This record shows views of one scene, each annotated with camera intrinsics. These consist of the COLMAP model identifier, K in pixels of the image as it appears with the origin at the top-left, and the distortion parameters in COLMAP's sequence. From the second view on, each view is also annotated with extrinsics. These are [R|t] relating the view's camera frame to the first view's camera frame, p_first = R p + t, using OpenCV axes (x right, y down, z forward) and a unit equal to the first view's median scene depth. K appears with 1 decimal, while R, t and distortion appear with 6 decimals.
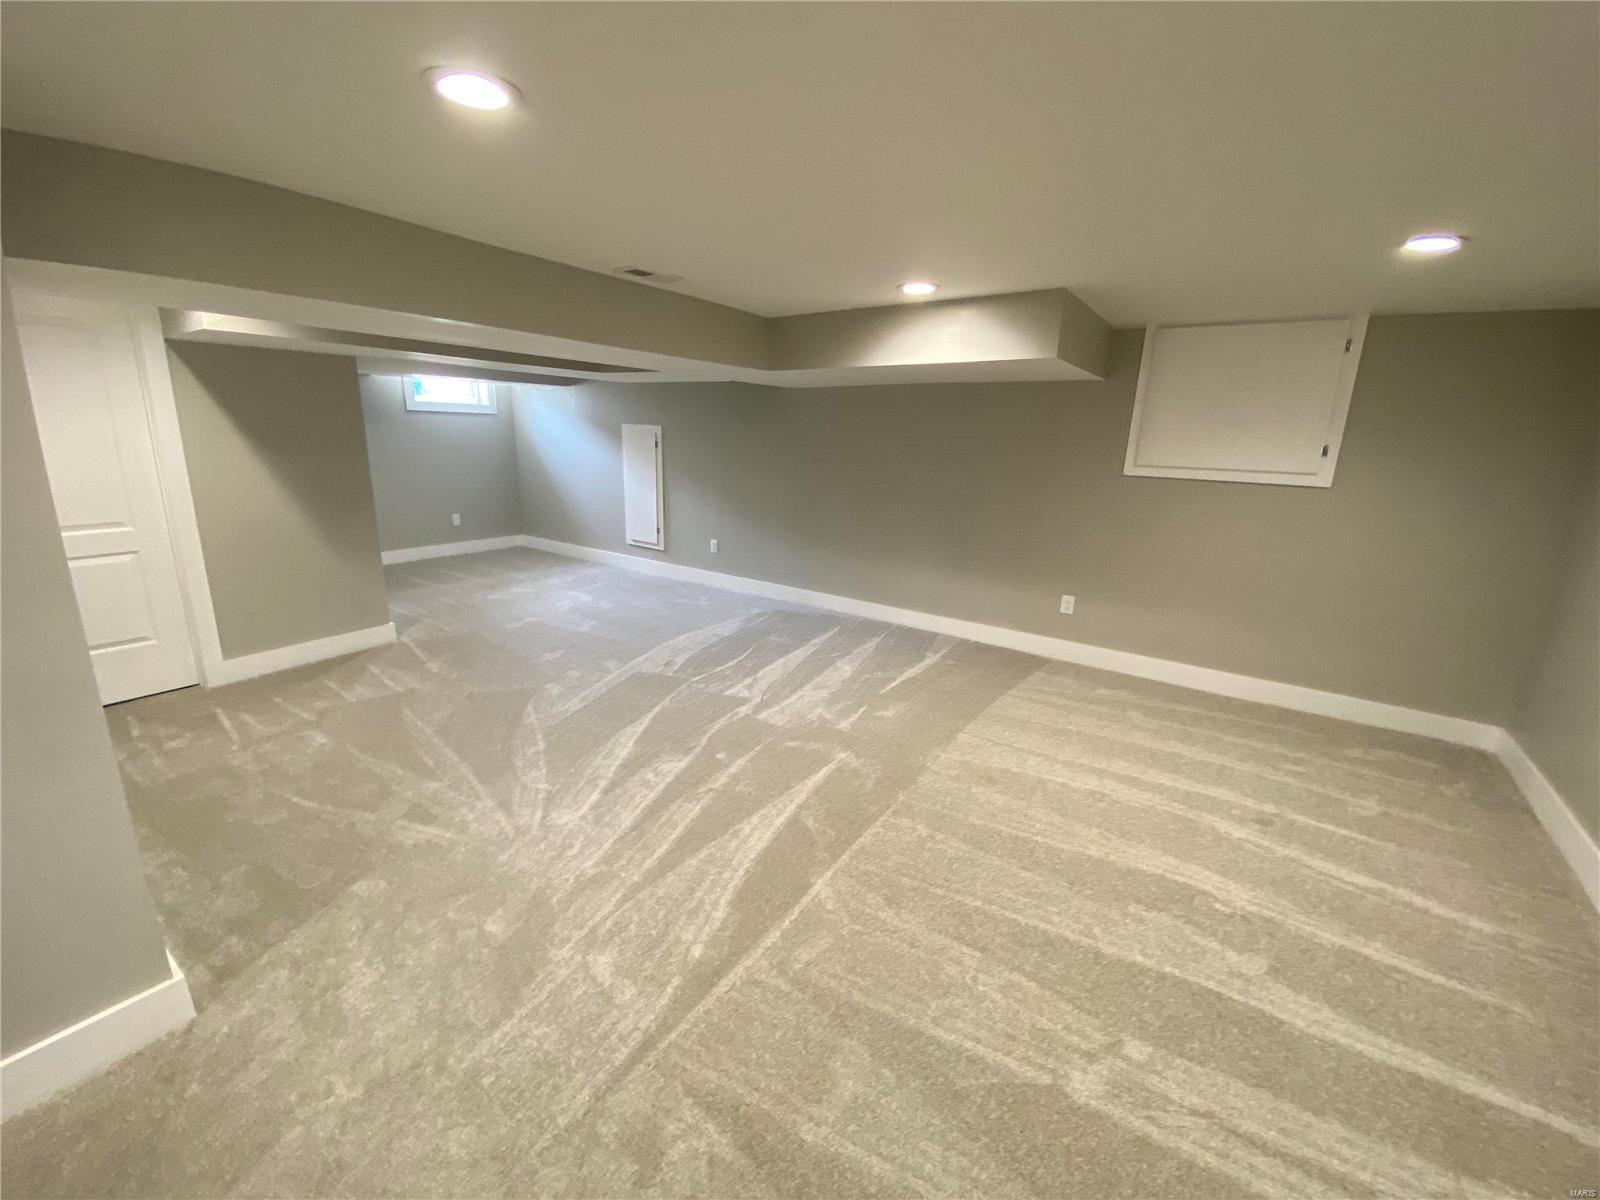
lens RADIAL K [[649.6, 0, 788.6], [0, 649.6, 604.1], [0, 0, 1]] dist [0.023110, -0.020792]
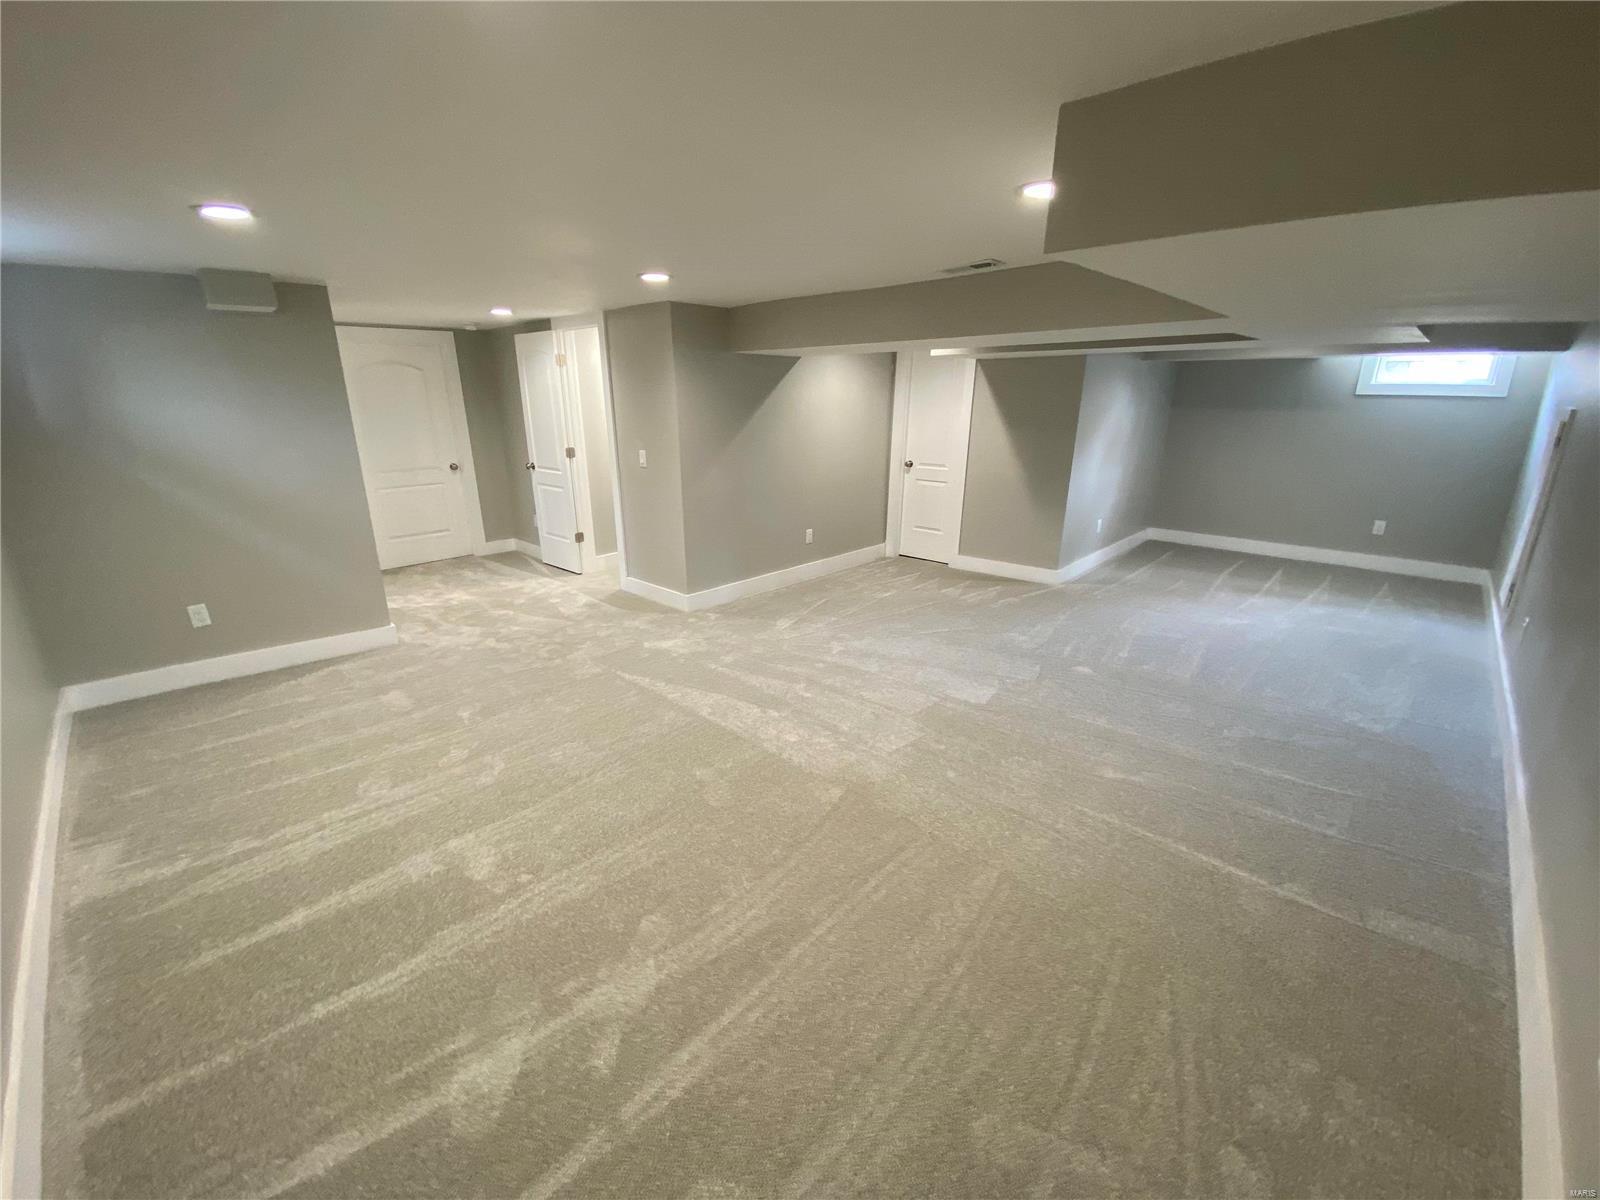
lens RADIAL K [[649.6, 0, 788.6], [0, 649.6, 604.1], [0, 0, 1]] dist [0.023110, -0.020792]
pose [[-0.177193, 0.263088, -0.948360, 0.825106], [-0.259102, 0.917145, 0.302840, -0.190145], [0.949457, 0.299383, -0.094345, 0.788363]]
